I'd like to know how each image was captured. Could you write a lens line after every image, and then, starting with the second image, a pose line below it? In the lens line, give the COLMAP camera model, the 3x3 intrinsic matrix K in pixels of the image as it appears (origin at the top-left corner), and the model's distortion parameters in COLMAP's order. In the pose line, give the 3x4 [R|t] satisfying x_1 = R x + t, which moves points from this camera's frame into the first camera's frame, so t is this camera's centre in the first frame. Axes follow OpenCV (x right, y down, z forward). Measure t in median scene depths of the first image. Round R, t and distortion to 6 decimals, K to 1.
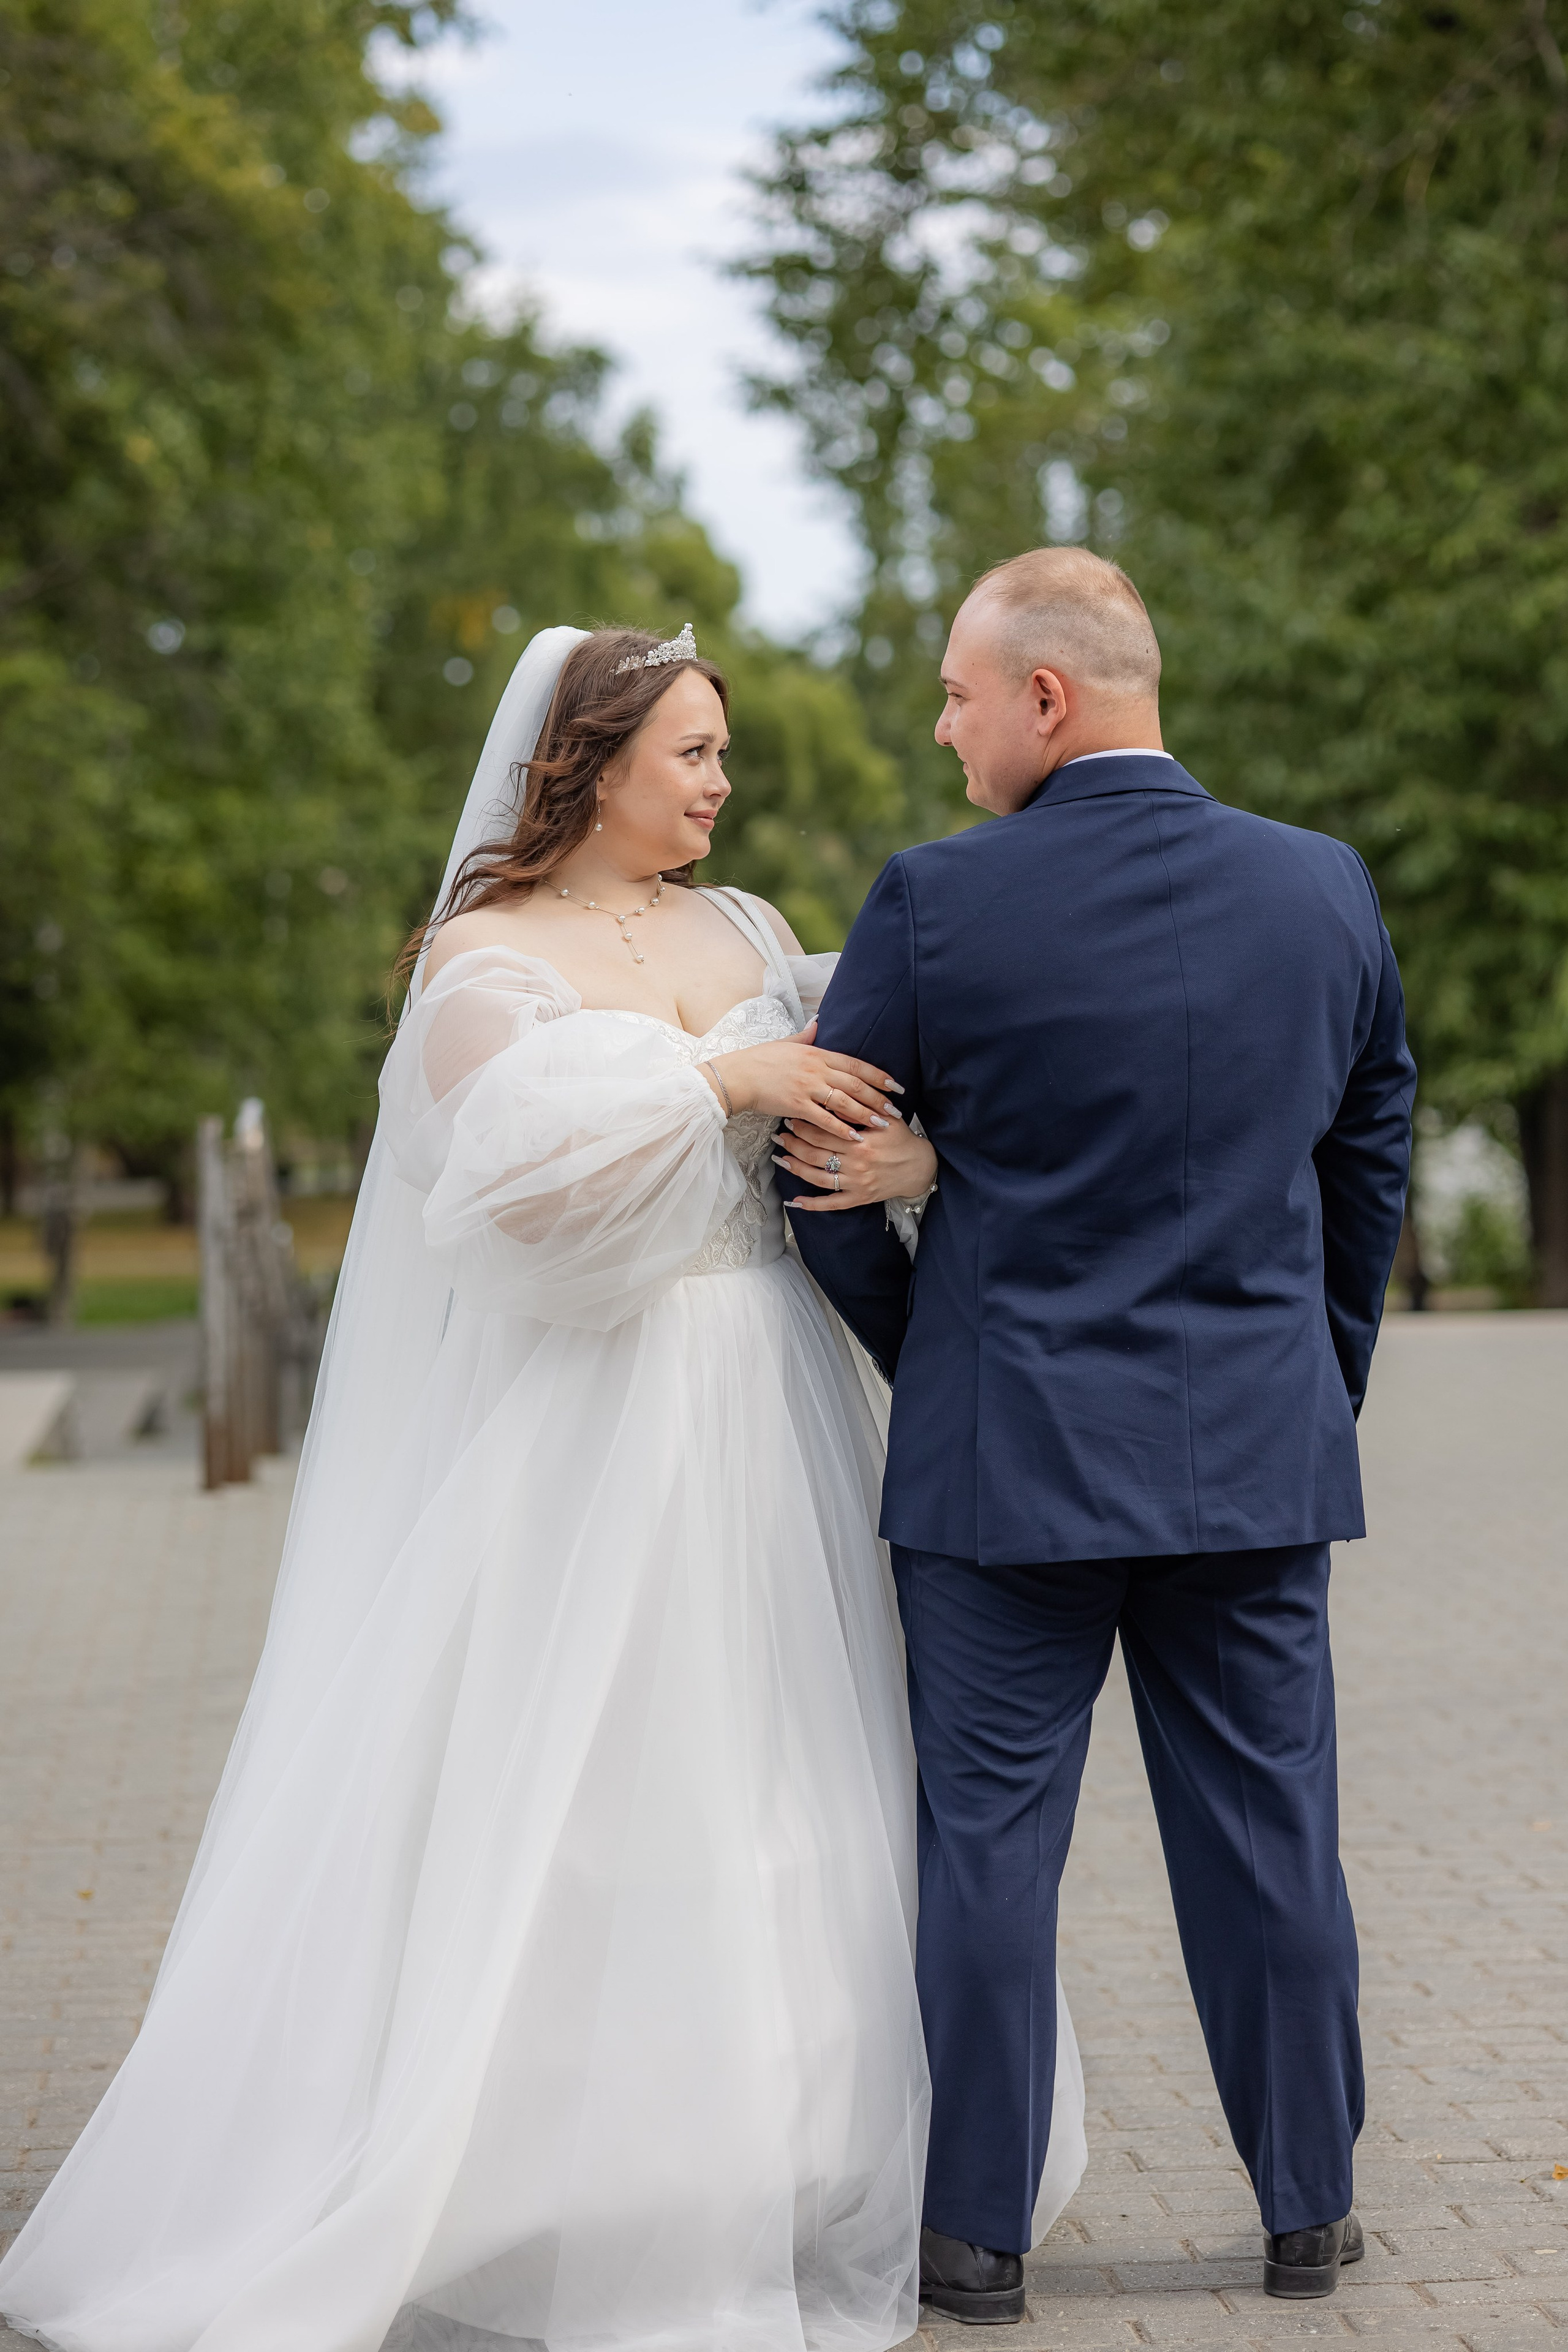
lens RADIAL K [[5958.7, 0, 783.4], [0, 5958.7, 1175.8], [0, 0, 1]] dist [-0.379714, 0.555277]
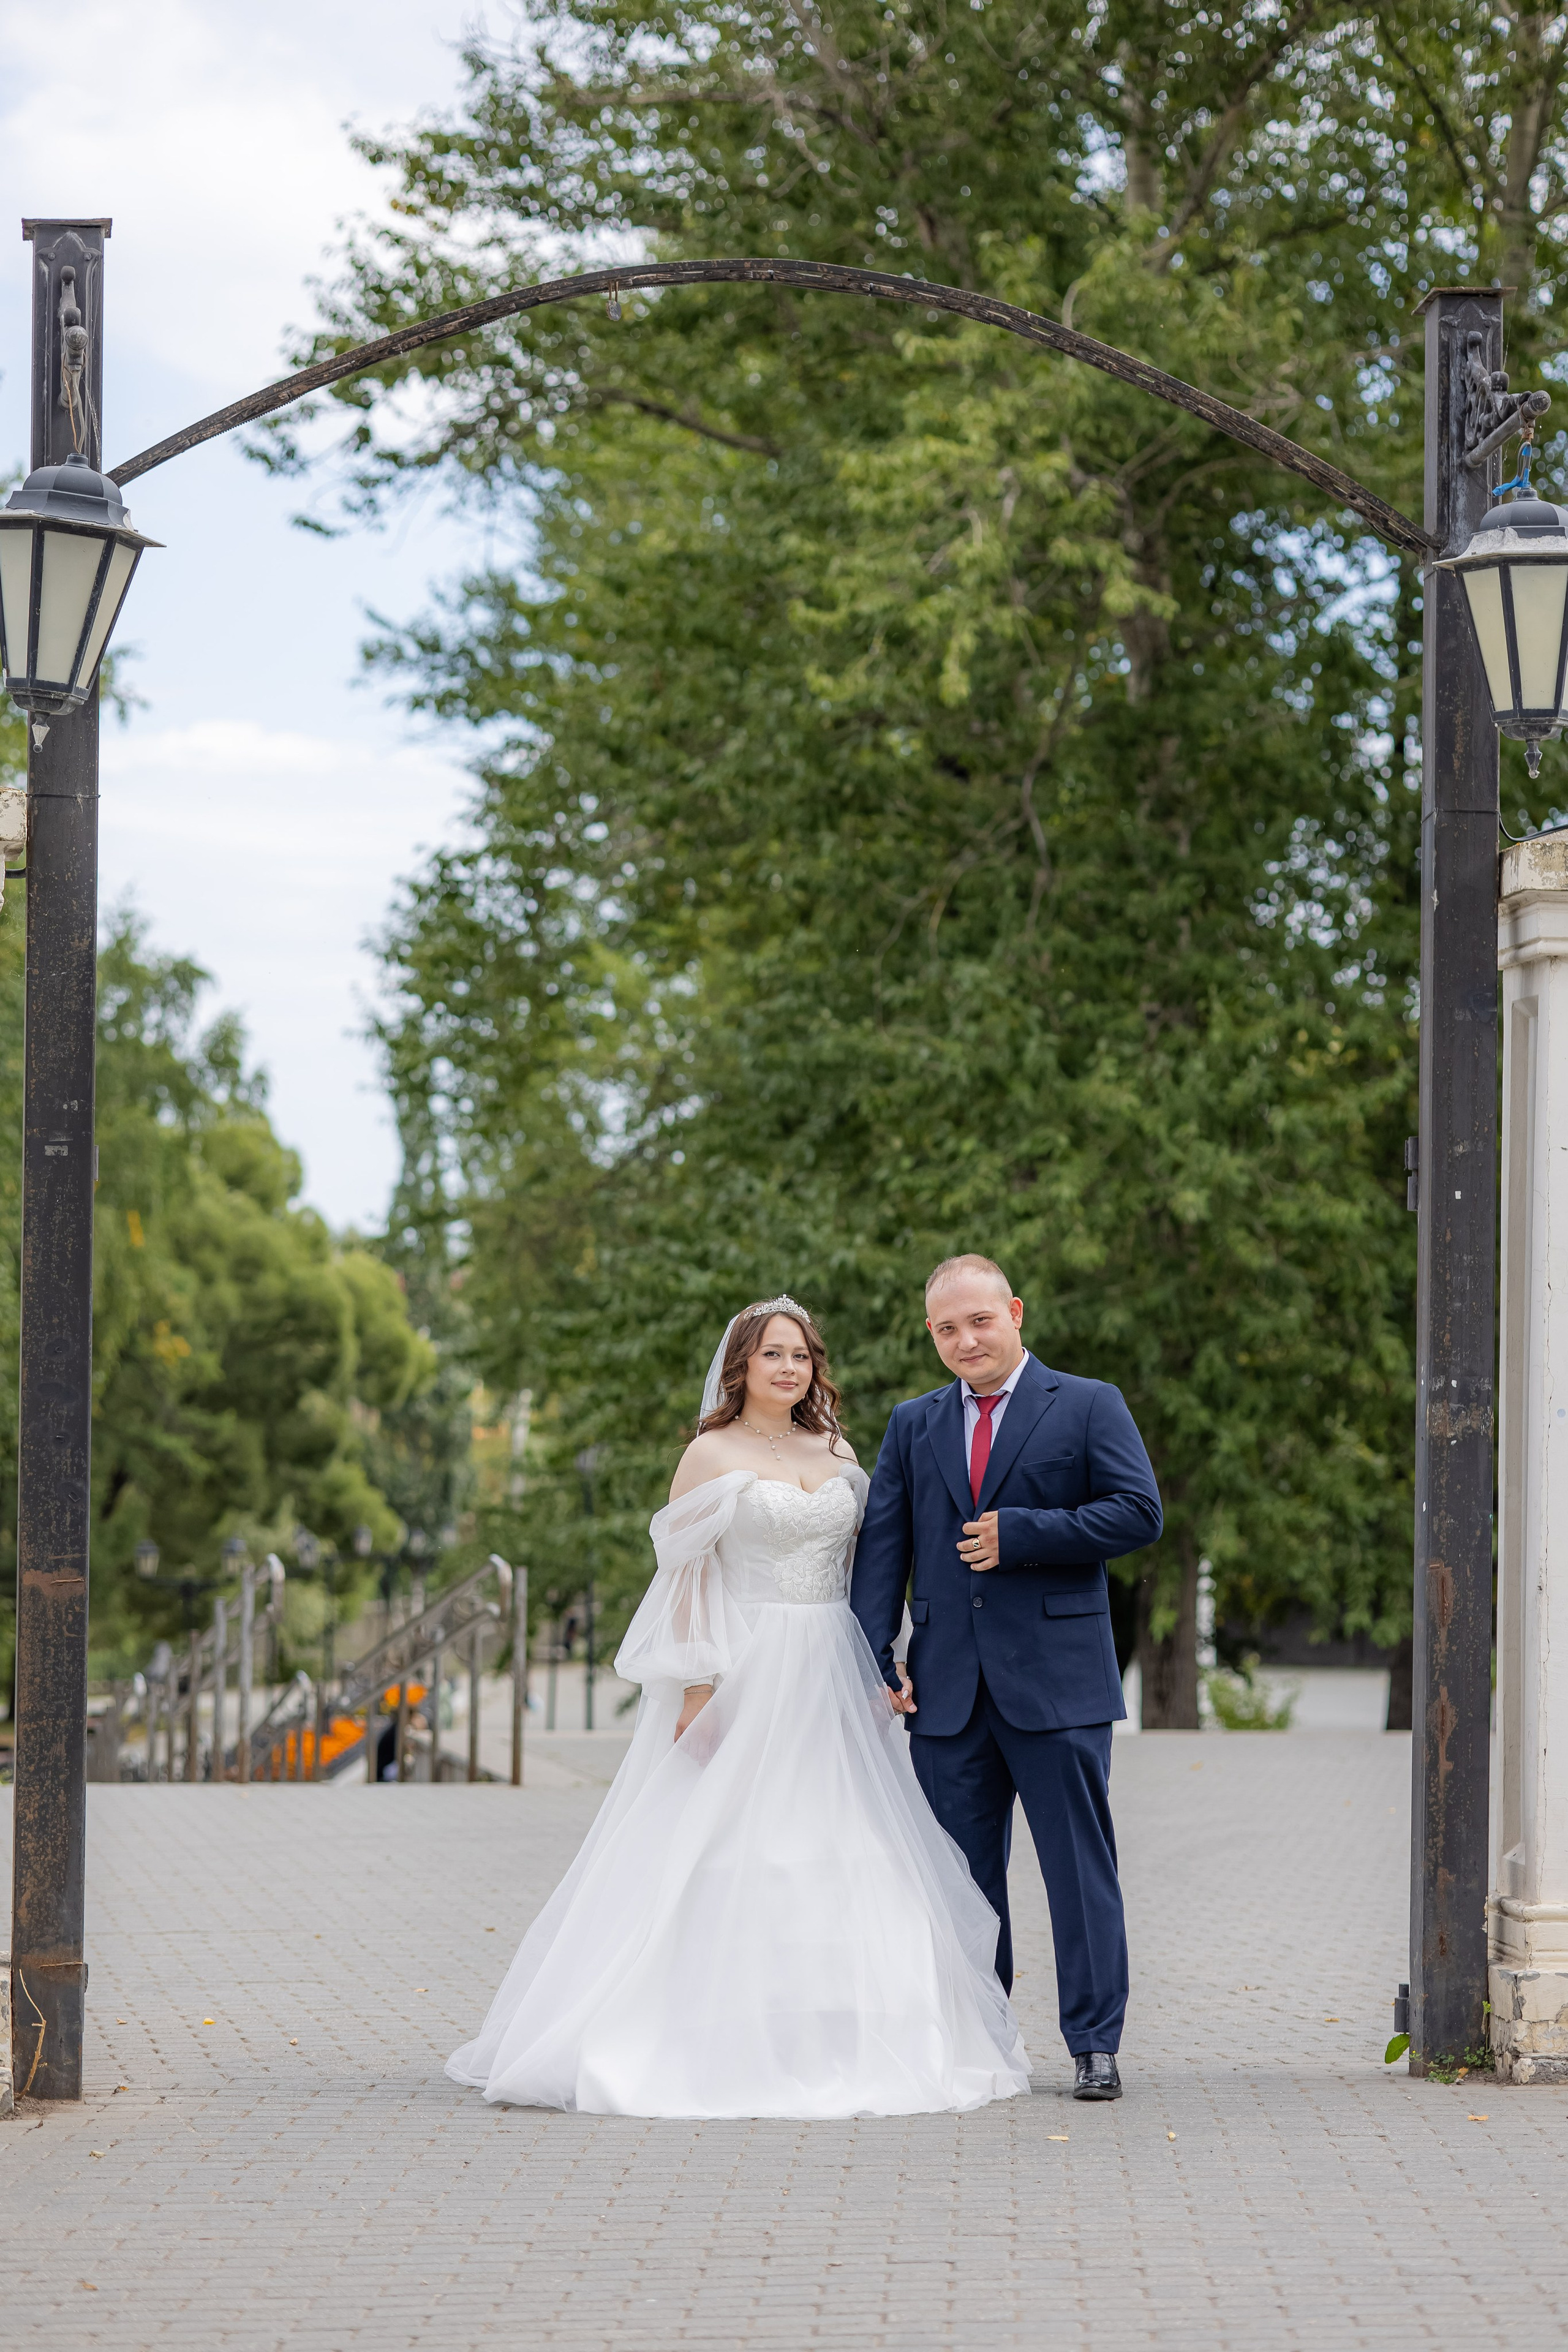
lens RADIAL K [[5958.7, 0, 783.4], [0, 5958.7, 1175.8], [0, 0, 1]] dist [-0.379714, 0.555277]
pose [[0.996254, 0.019392, 0.084279, -0.036976], [-0.011202, 0.995261, -0.096589, 0.018246], [-0.085752, 0.095283, 0.991750, -0.314801]]
